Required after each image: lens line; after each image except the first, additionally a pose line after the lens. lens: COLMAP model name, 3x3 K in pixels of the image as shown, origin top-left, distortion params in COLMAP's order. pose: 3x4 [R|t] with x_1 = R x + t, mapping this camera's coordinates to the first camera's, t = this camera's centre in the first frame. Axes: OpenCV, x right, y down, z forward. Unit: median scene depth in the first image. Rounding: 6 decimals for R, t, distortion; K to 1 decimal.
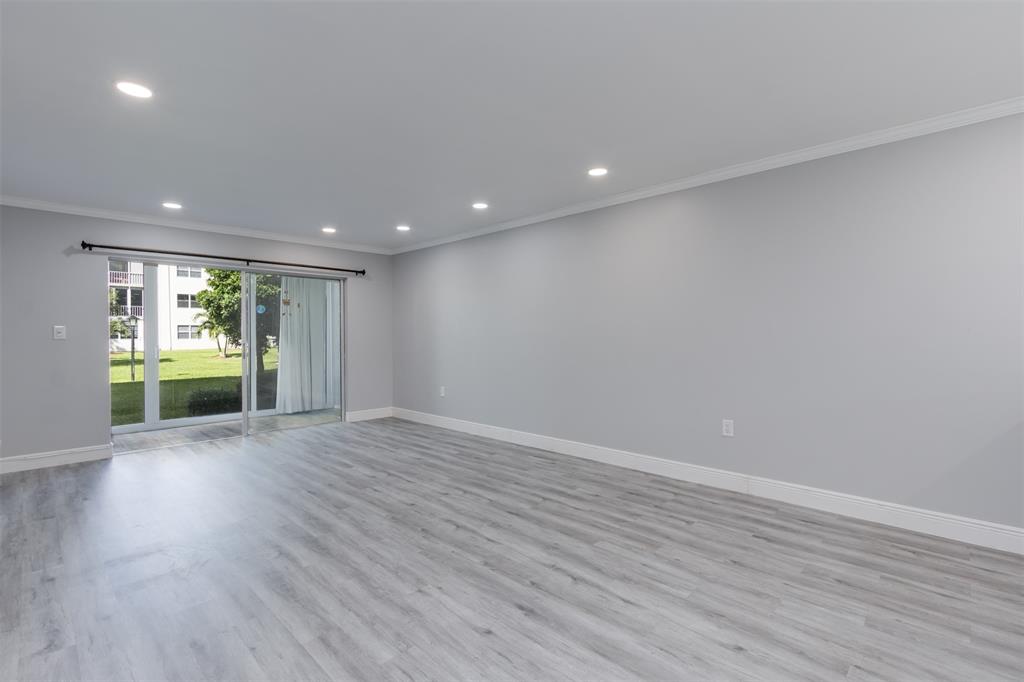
lens RADIAL K [[470.2, 0, 516.7], [0, 470.2, 338.7], [0, 0, 1]] dist [0.009115, -0.000364]
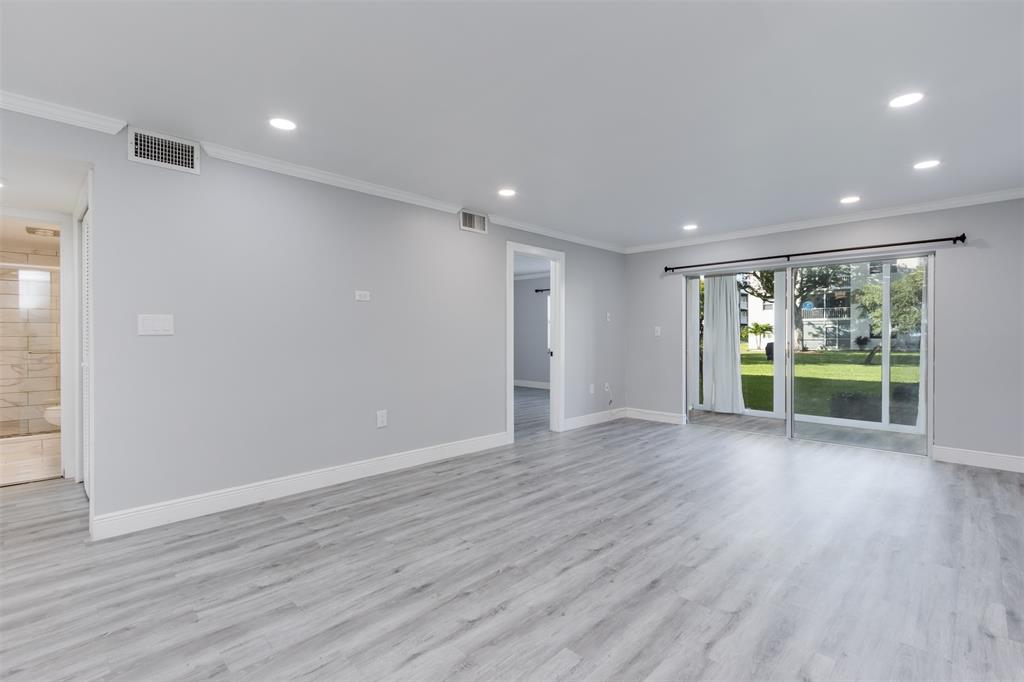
lens RADIAL K [[471.7, 0, 509.2], [0, 471.7, 337.9], [0, 0, 1]] dist [-0.001707, 0.000038]
pose [[-0.019456, 0.010475, -0.999756, 0.555527], [-0.011918, 0.999872, 0.010708, -0.003080], [0.999740, 0.012123, -0.019328, 0.625764]]
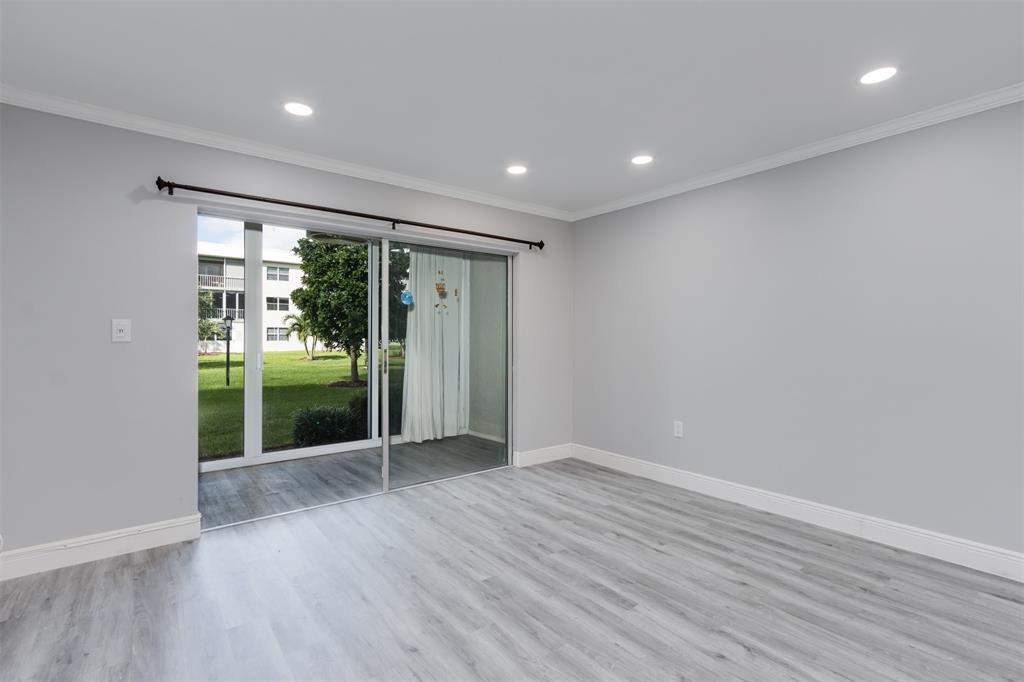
lens RADIAL K [[474.5, 0, 517.4], [0, 474.5, 337.6], [0, 0, 1]] dist [0.005840, -0.000055]
pose [[0.991103, 0.005407, -0.132989, -0.435417], [-0.006820, 0.999925, -0.010167, -0.001769], [0.132924, 0.010984, 0.991065, 0.525352]]
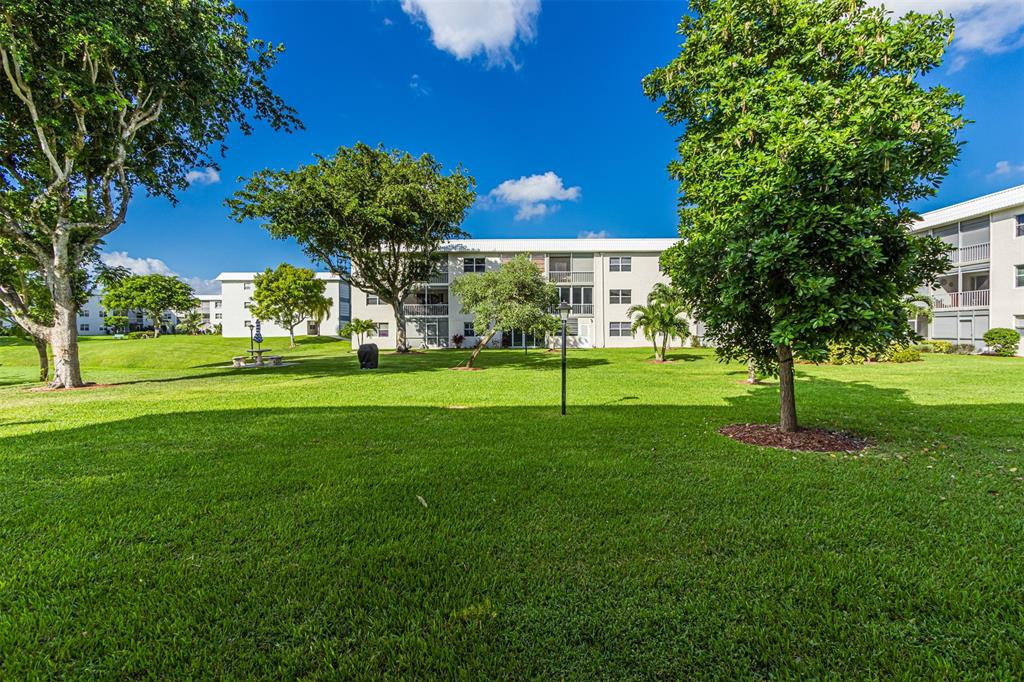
lens RADIAL K [[462.5, 0, 515.2], [0, 462.5, 336.4], [0, 0, 1]] dist [-0.001153, 0.000159]
pose [[0.686520, 0.010460, -0.727036, -1.563111], [-0.008096, 0.999945, 0.006741, -0.040513], [0.727066, 0.001258, 0.686567, 2.019218]]
